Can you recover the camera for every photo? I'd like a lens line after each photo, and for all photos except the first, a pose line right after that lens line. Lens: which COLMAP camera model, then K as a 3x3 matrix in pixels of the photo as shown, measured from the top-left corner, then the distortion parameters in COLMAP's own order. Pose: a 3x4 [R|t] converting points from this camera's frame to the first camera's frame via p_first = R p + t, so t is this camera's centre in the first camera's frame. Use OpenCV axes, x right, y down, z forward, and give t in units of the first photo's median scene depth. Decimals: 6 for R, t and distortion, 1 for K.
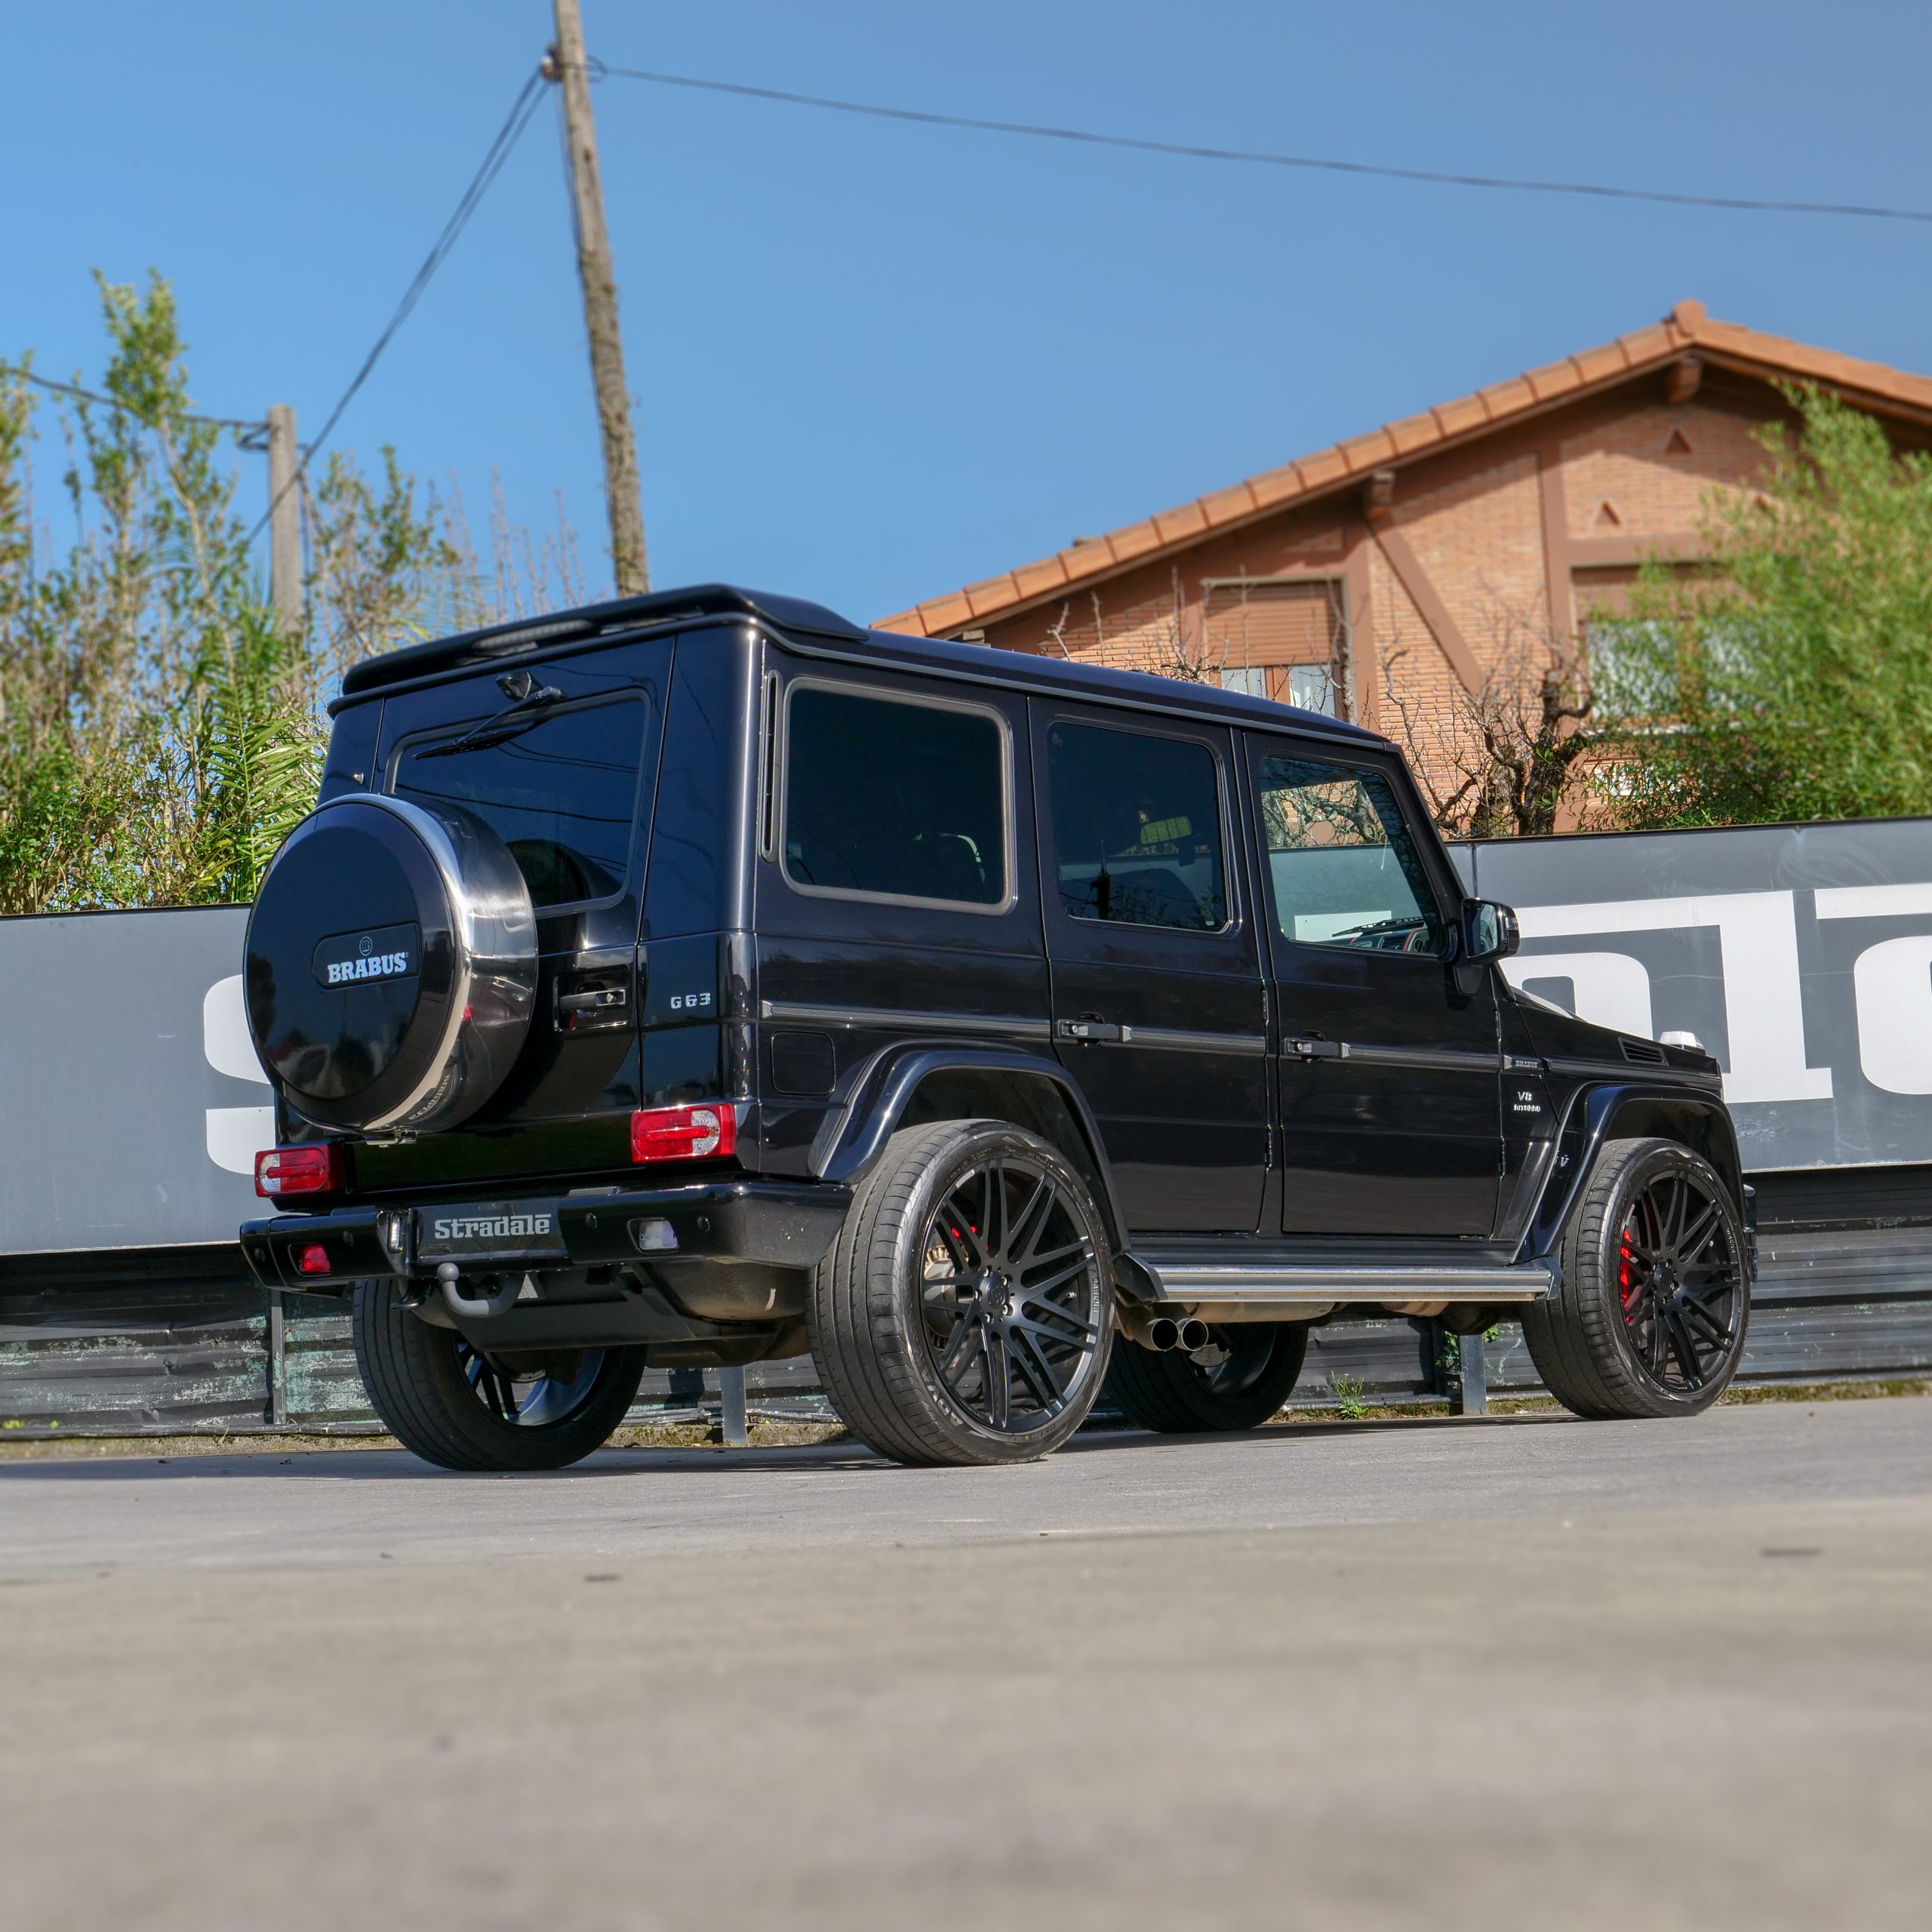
lens RADIAL K [[4064.7, 0, 958.6], [0, 4064.7, 959.7], [0, 0, 1]] dist [0.015192, -0.210181]
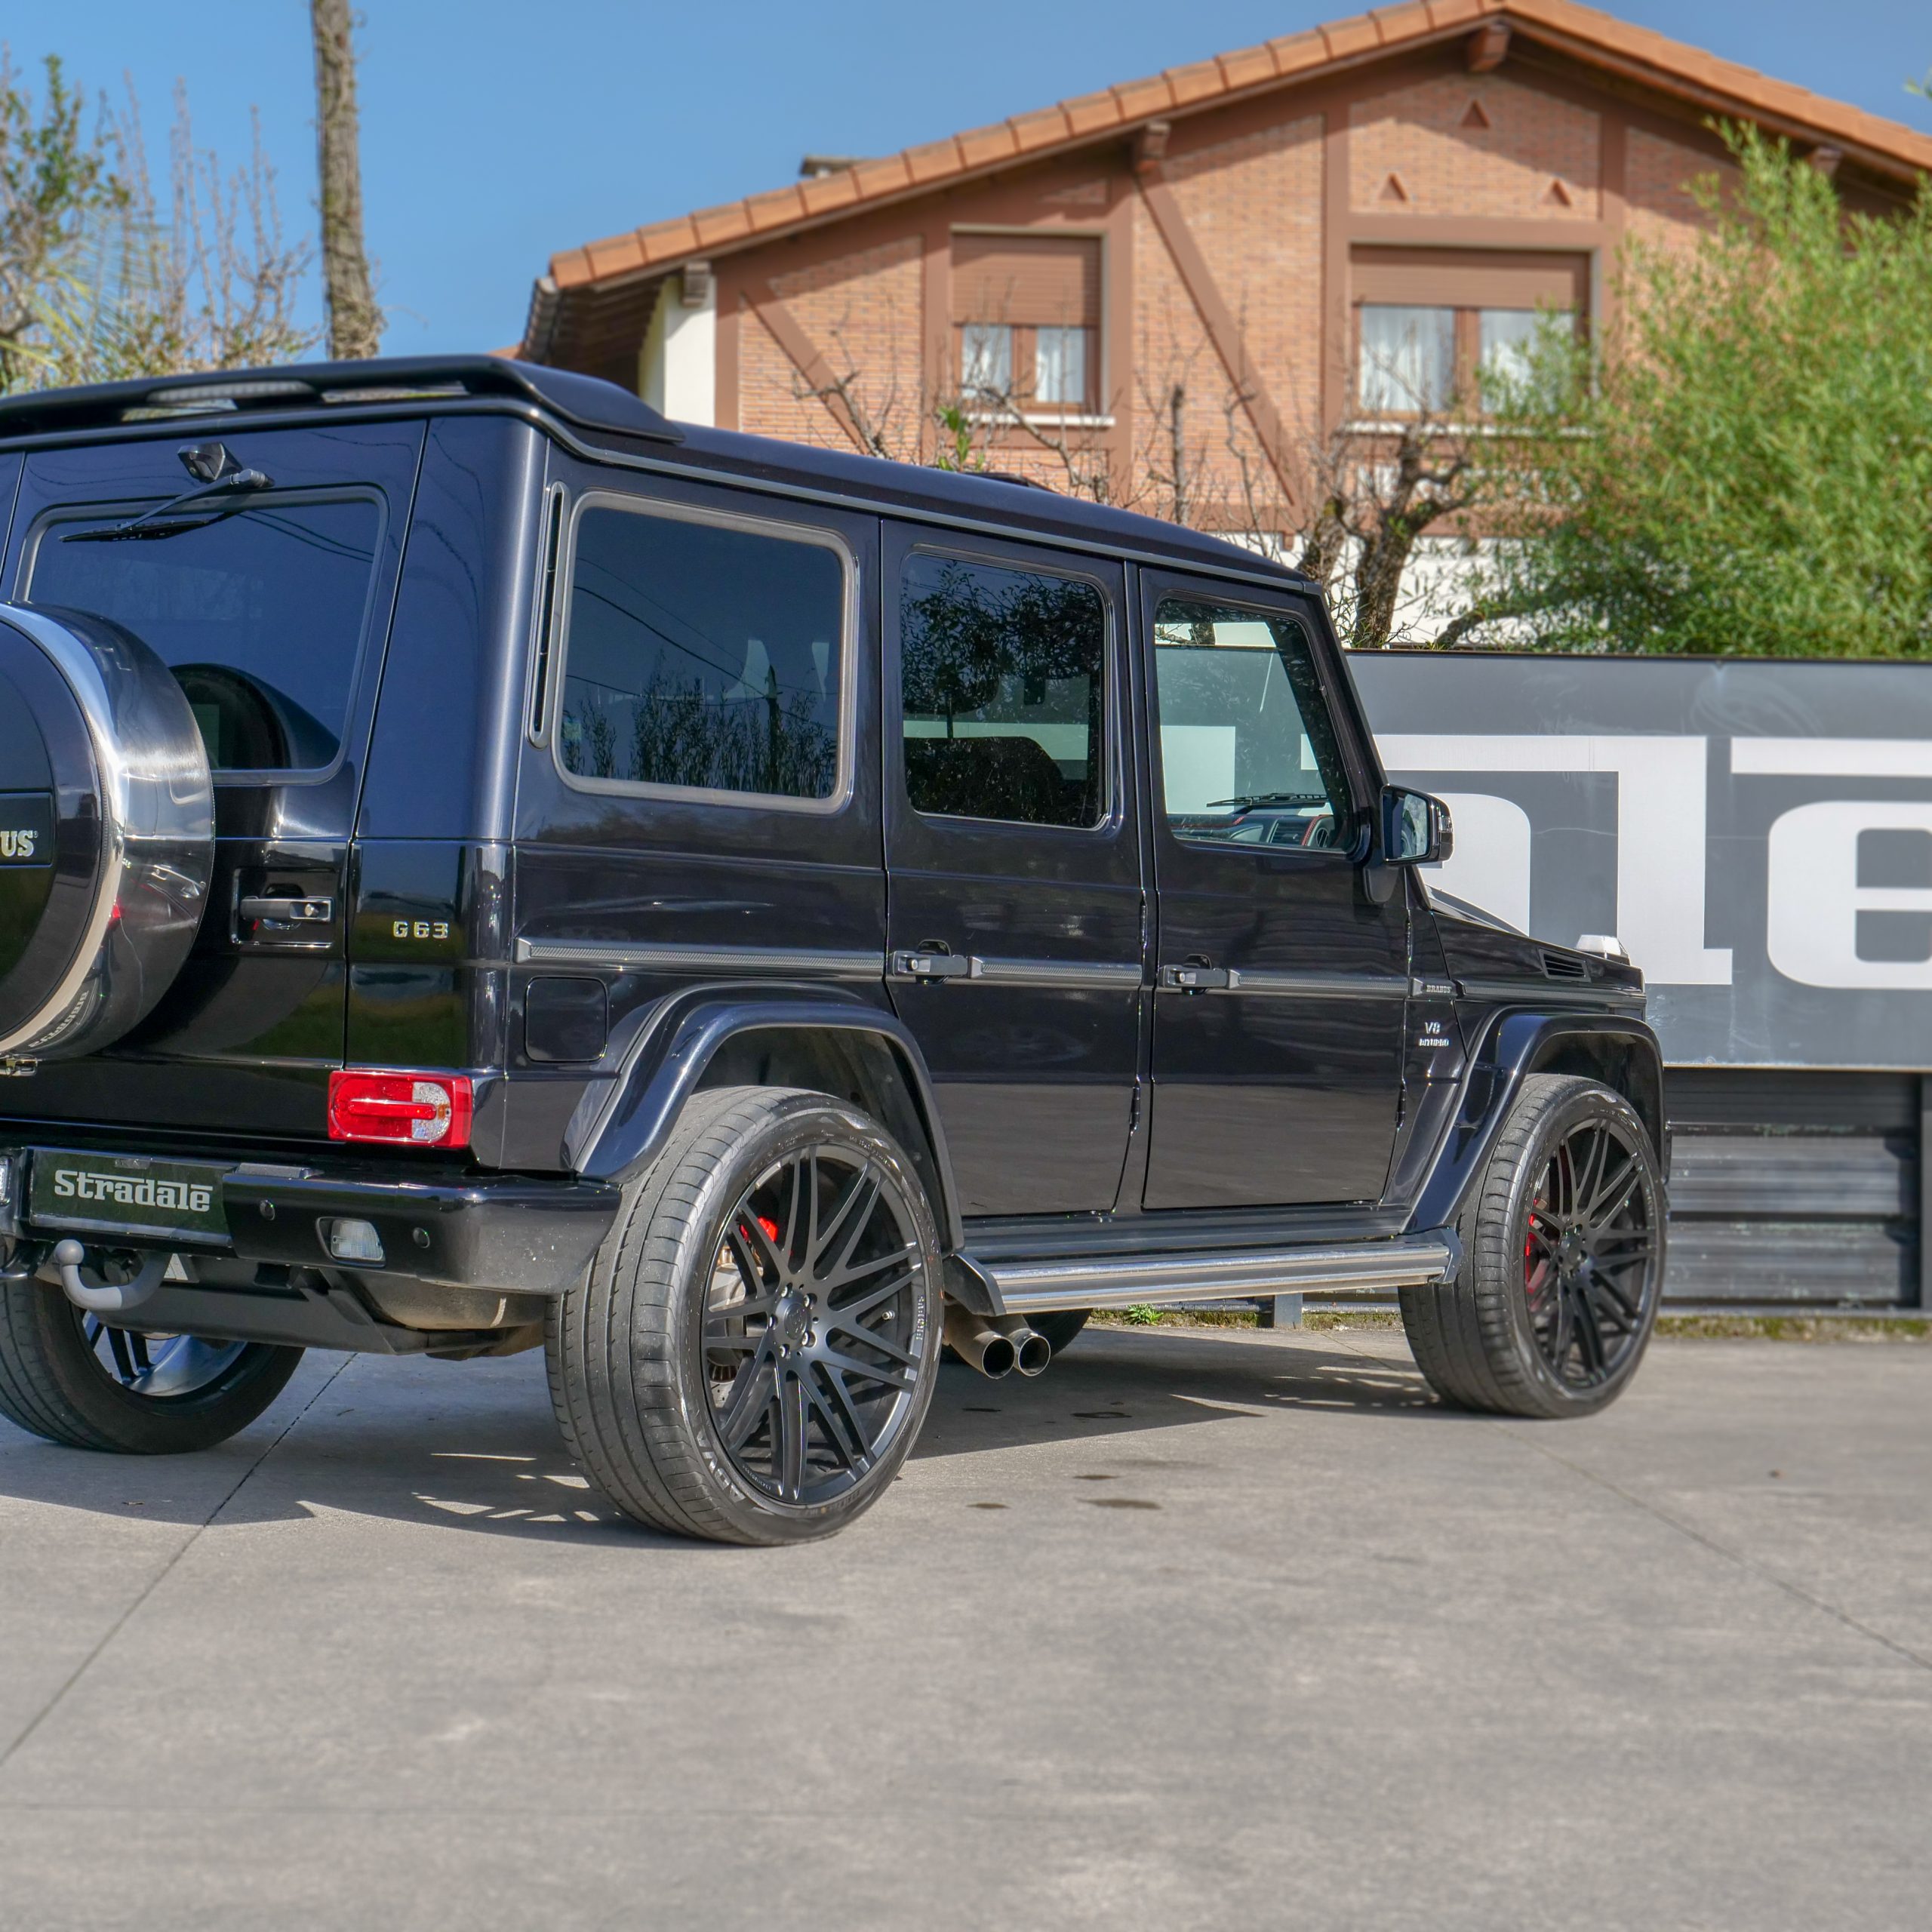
lens RADIAL K [[4088.5, 0, 951.9], [0, 4088.5, 961.9], [0, 0, 1]] dist [0.002981, -0.083323]
pose [[0.993851, 0.066233, 0.088735, -0.023106], [-0.074829, 0.992436, 0.097322, -0.041499], [-0.081618, -0.103364, 0.991289, 0.165169]]
